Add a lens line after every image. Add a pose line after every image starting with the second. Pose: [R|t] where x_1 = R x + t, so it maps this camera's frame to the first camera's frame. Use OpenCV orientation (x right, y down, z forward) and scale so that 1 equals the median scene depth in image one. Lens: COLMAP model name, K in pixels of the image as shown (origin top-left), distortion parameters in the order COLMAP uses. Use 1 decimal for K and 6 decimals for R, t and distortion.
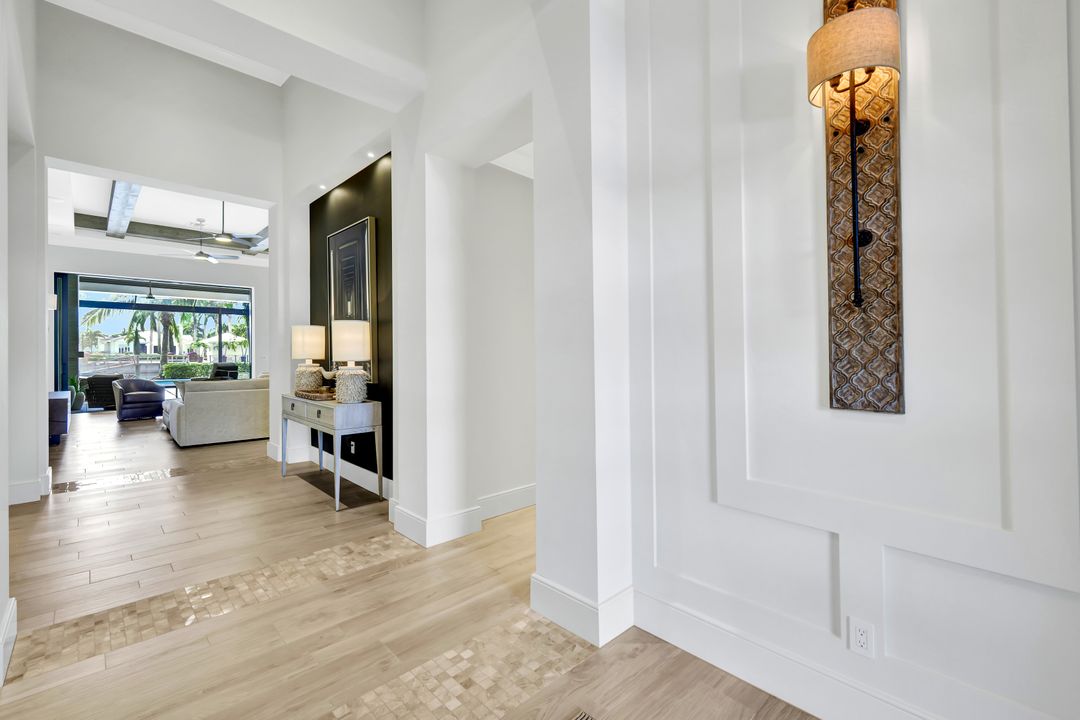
lens RADIAL K [[471.6, 0, 538.0], [0, 471.6, 346.1], [0, 0, 1]] dist [0.000105, -0.000219]
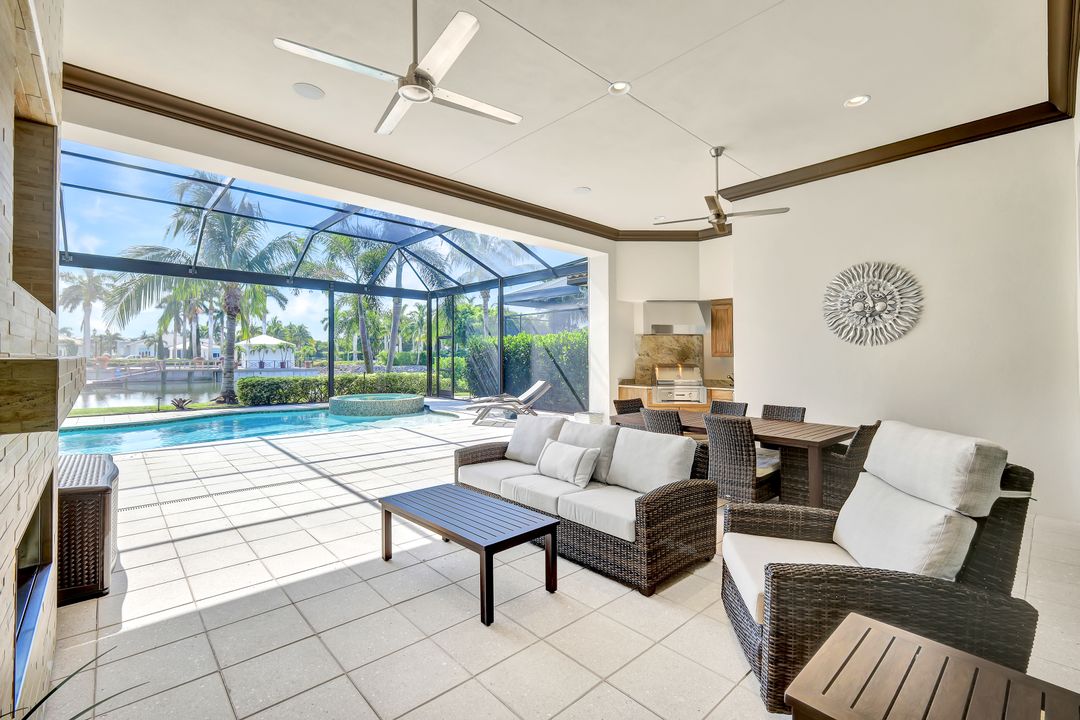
lens RADIAL K [[473.3, 0, 542.3], [0, 473.3, 356.3], [0, 0, 1]] dist [0.002702, -0.000281]
pose [[0.999728, 0.001667, -0.023280, -0.130652], [-0.001430, 0.999947, 0.010193, 0.001797], [0.023296, -0.010157, 0.999677, 0.147226]]
